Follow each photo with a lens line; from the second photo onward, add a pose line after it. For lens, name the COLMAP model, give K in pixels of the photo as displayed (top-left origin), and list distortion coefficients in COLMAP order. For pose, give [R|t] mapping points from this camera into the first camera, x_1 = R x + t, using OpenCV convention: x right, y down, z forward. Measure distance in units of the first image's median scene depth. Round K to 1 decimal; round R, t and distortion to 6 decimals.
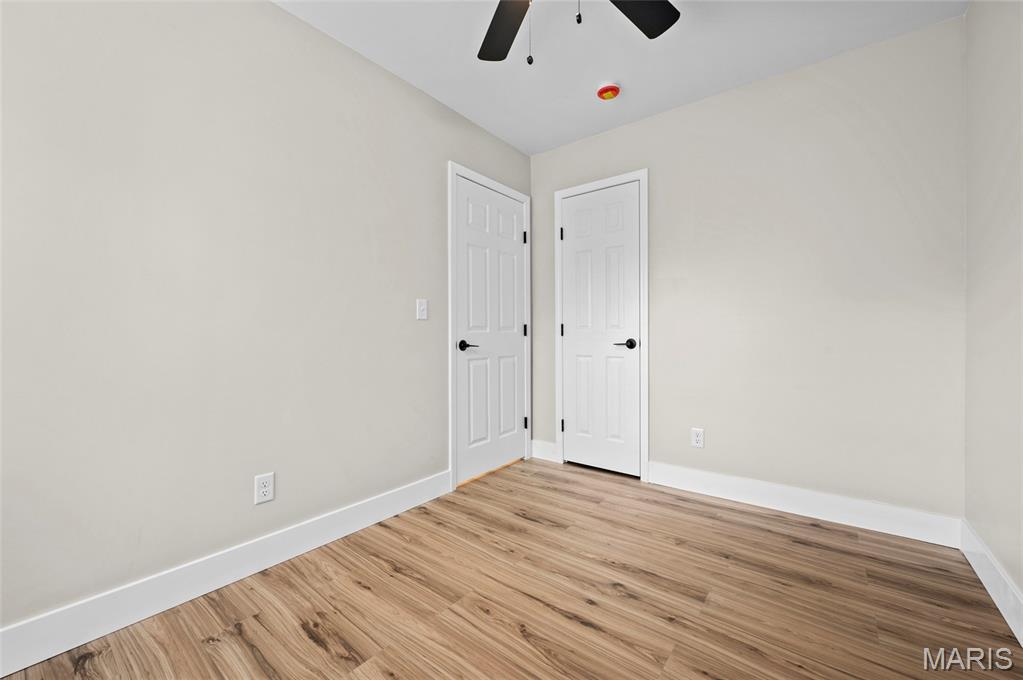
lens RADIAL K [[397.2, 0, 511.5], [0, 397.2, 340.0], [0, 0, 1]] dist [0.009115, 0.000119]
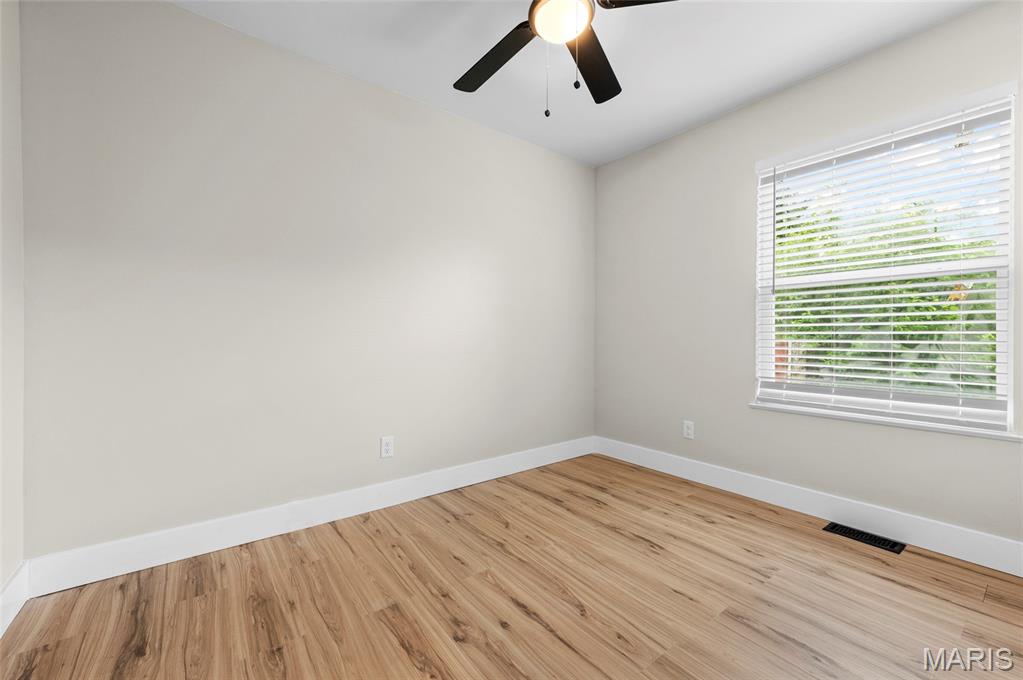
lens RADIAL K [[397.2, 0, 511.5], [0, 397.2, 340.0], [0, 0, 1]] dist [0.009115, 0.000119]
pose [[-0.970633, 0.000132, 0.240563, -0.039546], [0.003591, 0.999896, 0.013939, -0.015011], [-0.240537, 0.014393, -0.970533, 1.921220]]
